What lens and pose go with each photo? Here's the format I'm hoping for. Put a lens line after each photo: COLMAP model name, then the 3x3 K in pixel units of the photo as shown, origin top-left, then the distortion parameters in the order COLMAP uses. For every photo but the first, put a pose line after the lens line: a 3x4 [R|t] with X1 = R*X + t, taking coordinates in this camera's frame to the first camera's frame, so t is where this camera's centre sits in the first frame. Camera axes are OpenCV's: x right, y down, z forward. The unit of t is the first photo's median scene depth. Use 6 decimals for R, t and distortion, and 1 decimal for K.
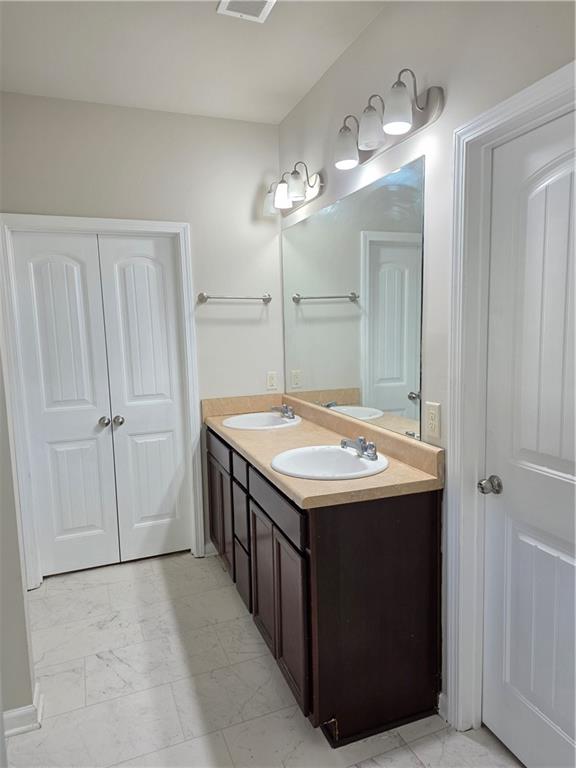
lens RADIAL K [[504.4, 0, 283.3], [0, 504.4, 385.3], [0, 0, 1]] dist [0.027609, -0.025712]
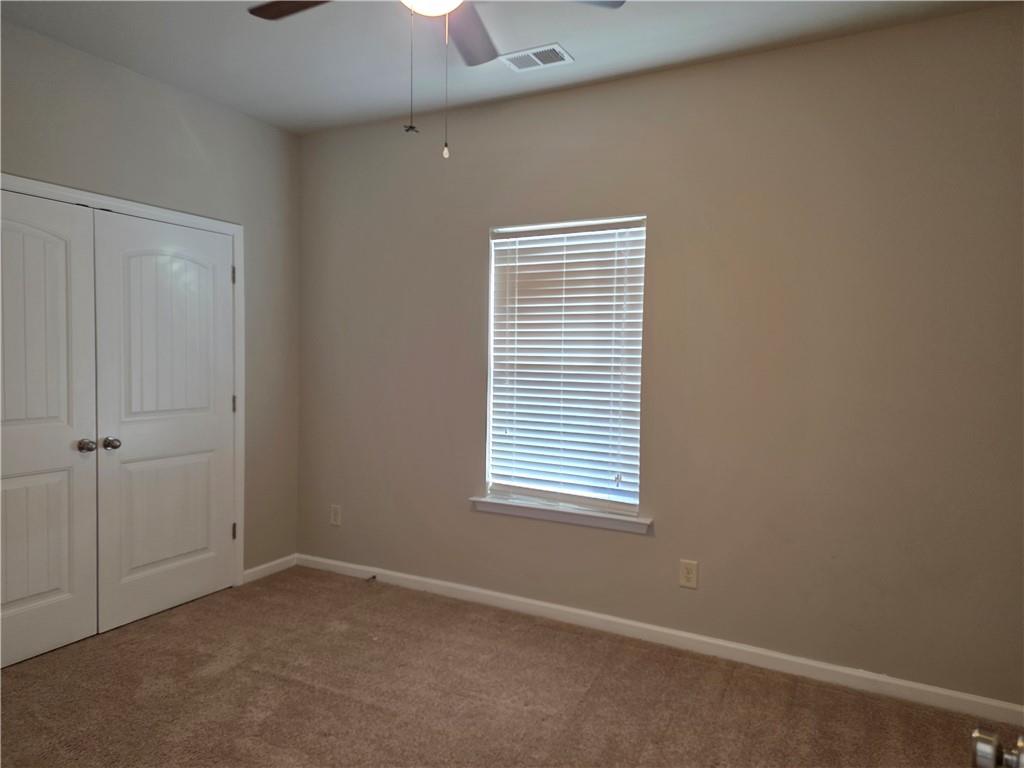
lens RADIAL K [[672.5, 0, 512.0], [0, 672.5, 384.0], [0, 0, 1]] dist [0.027609, -0.025712]
pose [[0.754065, 0.011058, 0.656706, -0.551846], [0.048326, 0.996214, -0.072265, 0.085850], [-0.655019, 0.086228, 0.750676, -0.212350]]
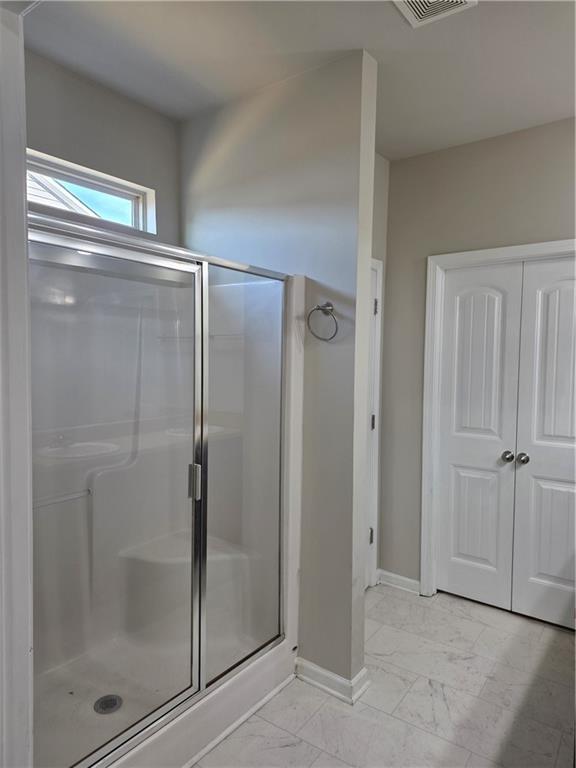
lens RADIAL K [[504.4, 0, 283.3], [0, 504.4, 385.3], [0, 0, 1]] dist [0.027609, -0.025712]
pose [[0.524025, 0.079864, -0.847950, 0.228915], [-0.124259, 0.992110, 0.016651, -0.024768], [0.842590, 0.096640, 0.529814, 0.128366]]
